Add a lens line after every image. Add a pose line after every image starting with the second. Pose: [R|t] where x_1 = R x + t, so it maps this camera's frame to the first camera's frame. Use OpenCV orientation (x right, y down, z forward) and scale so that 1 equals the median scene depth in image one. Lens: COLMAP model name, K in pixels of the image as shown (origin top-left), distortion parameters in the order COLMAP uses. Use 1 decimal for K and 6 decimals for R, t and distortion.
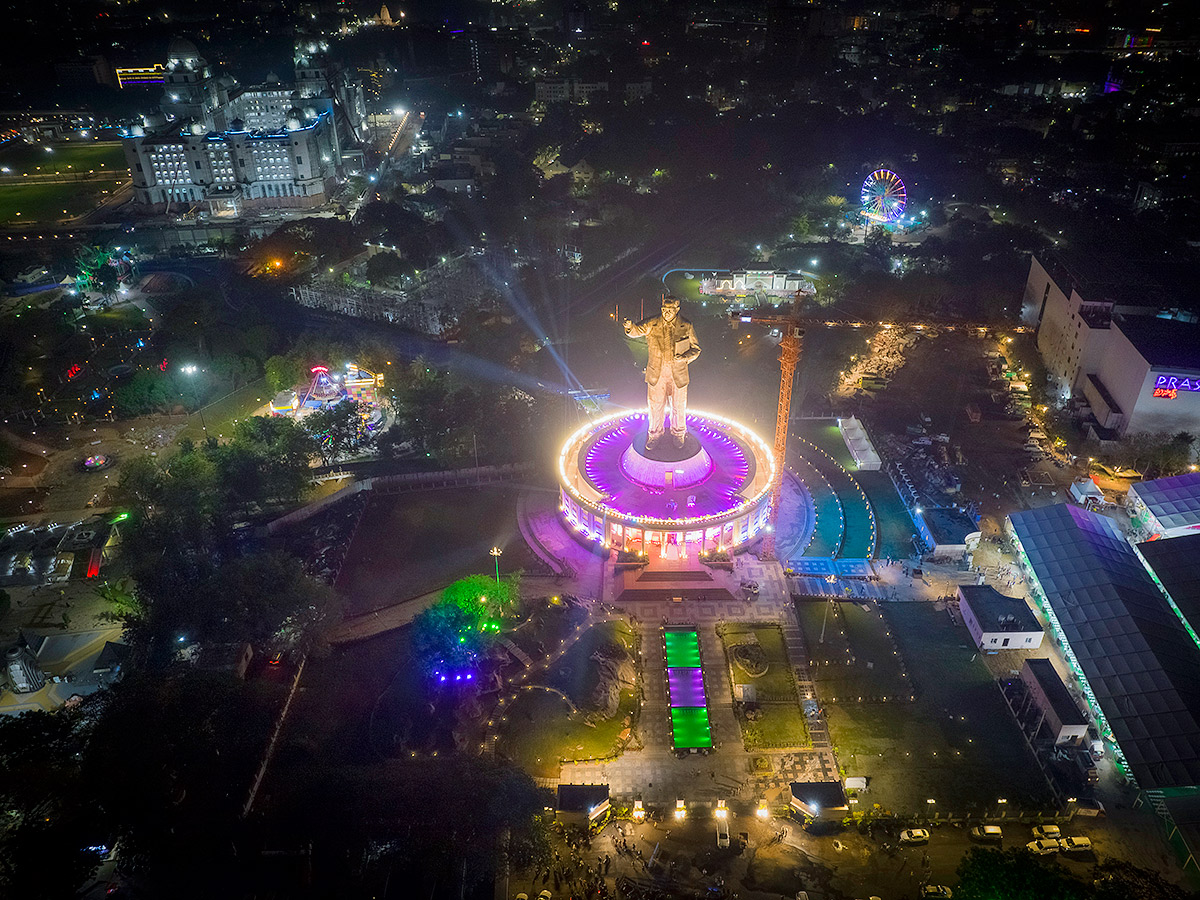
lens RADIAL K [[864.9, 0, 600.0], [0, 864.9, 450.0], [0, 0, 1]] dist [-0.062964, 0.049366]
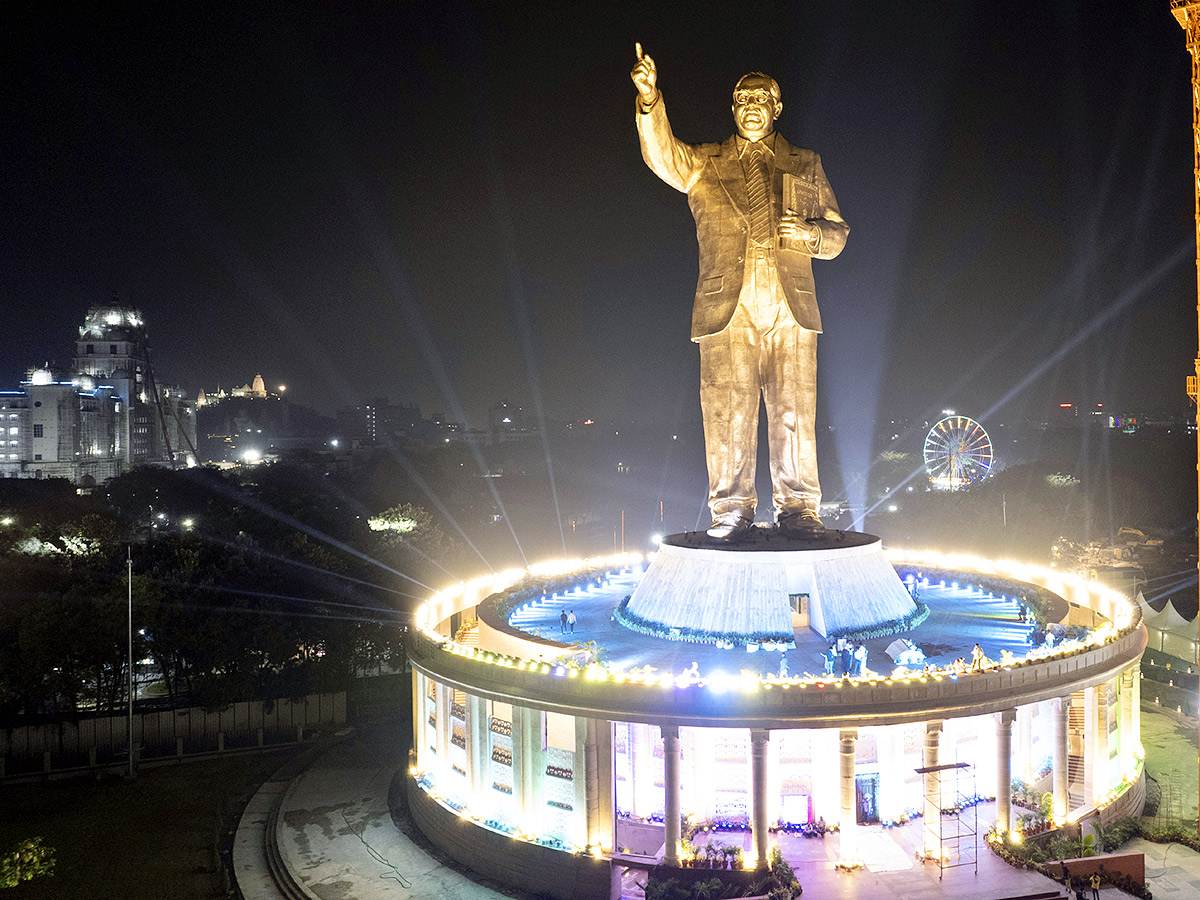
lens RADIAL K [[1001.6, 0, 731.9], [0, 1001.6, 419.0], [0, 0, 1]] dist [-0.071956, 0.073004]
pose [[0.980231, 0.002248, 0.197843, -0.007936], [0.102377, 0.849907, -0.516892, 0.135917], [-0.169311, 0.526928, 0.832875, 0.635619]]
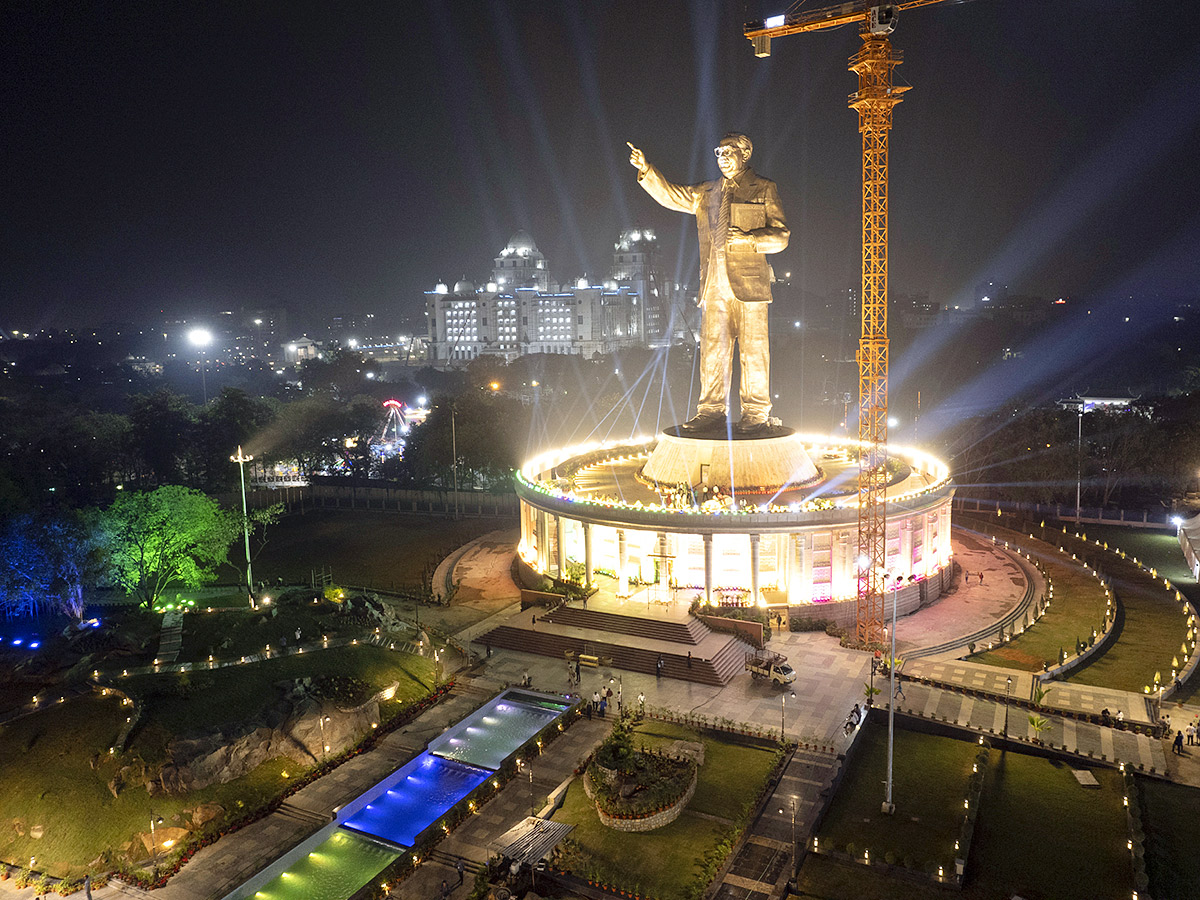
lens RADIAL K [[913.9, 0, 613.8], [0, 913.9, 422.9], [0, 0, 1]] dist [-0.045989, 0.001766]
pose [[0.892743, 0.050985, -0.447673, 0.245642], [-0.225492, 0.910754, -0.345948, 0.182854], [0.390082, 0.409790, 0.824566, 0.490524]]
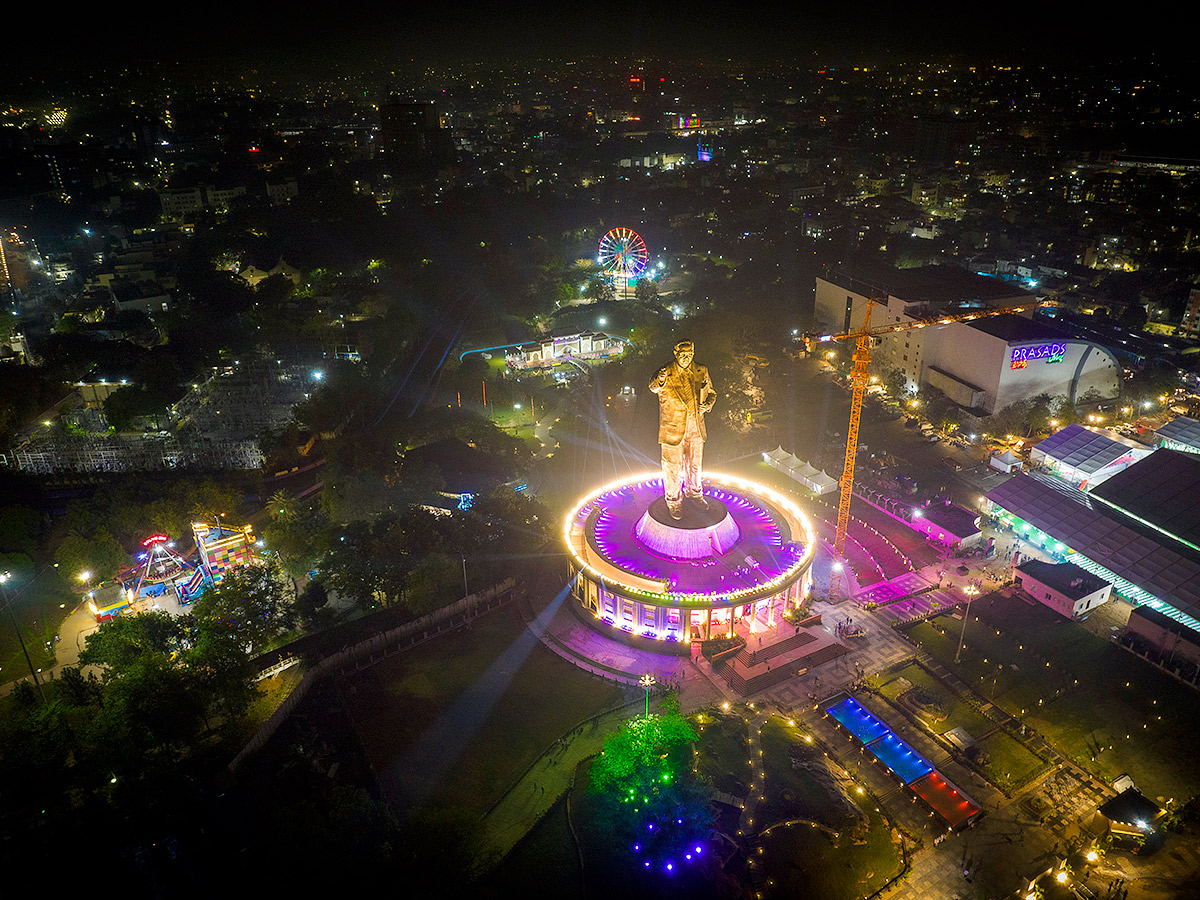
lens RADIAL K [[864.9, 0, 600.0], [0, 864.9, 450.0], [0, 0, 1]] dist [-0.062964, 0.049366]
pose [[0.874557, -0.206784, 0.438624, -0.348428], [0.256417, 0.964922, -0.056361, -0.036268], [-0.411583, 0.161762, 0.896901, 0.231155]]
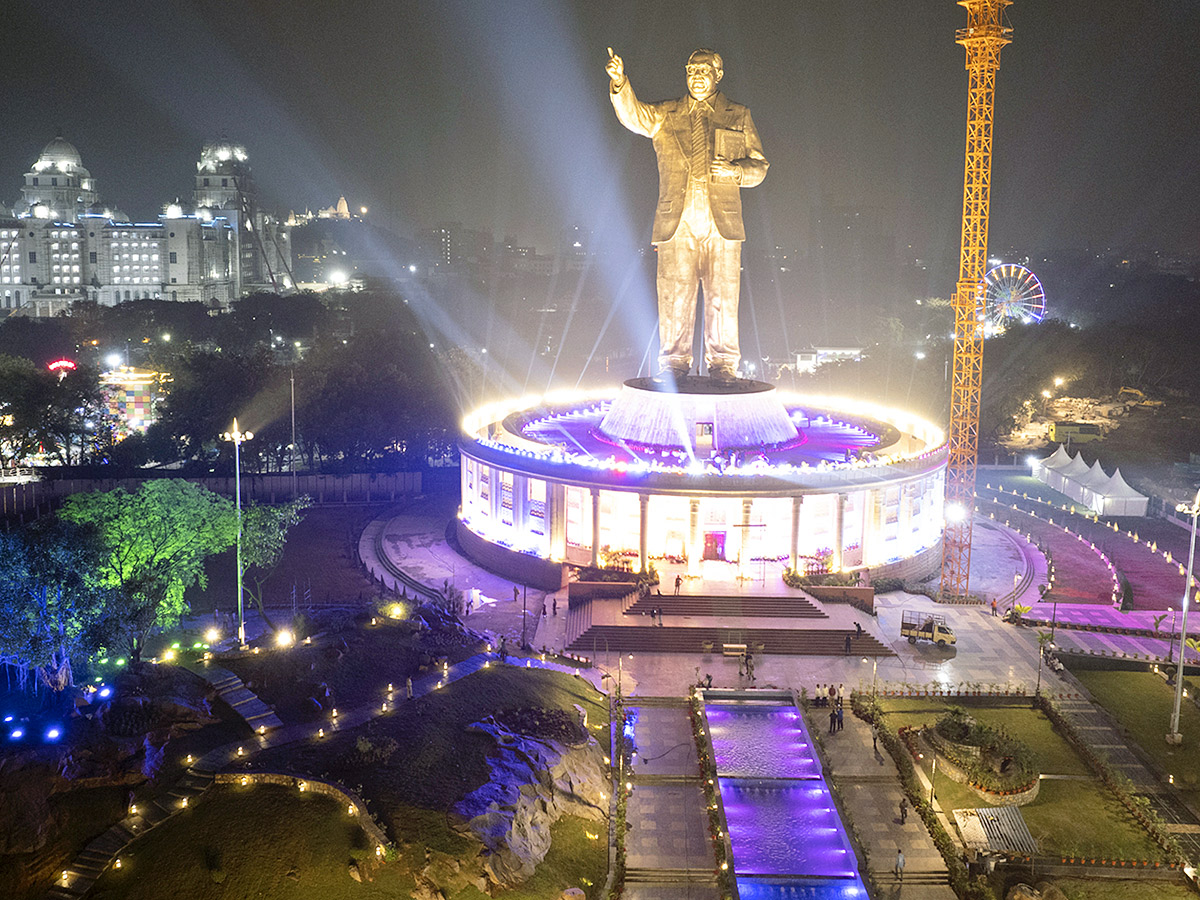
lens RADIAL K [[1079.6, 0, 571.8], [0, 1079.6, 385.7], [0, 0, 1]] dist [-0.050597, 0.005229]
pose [[0.999139, 0.026302, -0.032096, 0.027065], [-0.037038, 0.914024, -0.403966, 0.214918], [0.018711, 0.404807, 0.914211, 0.448033]]
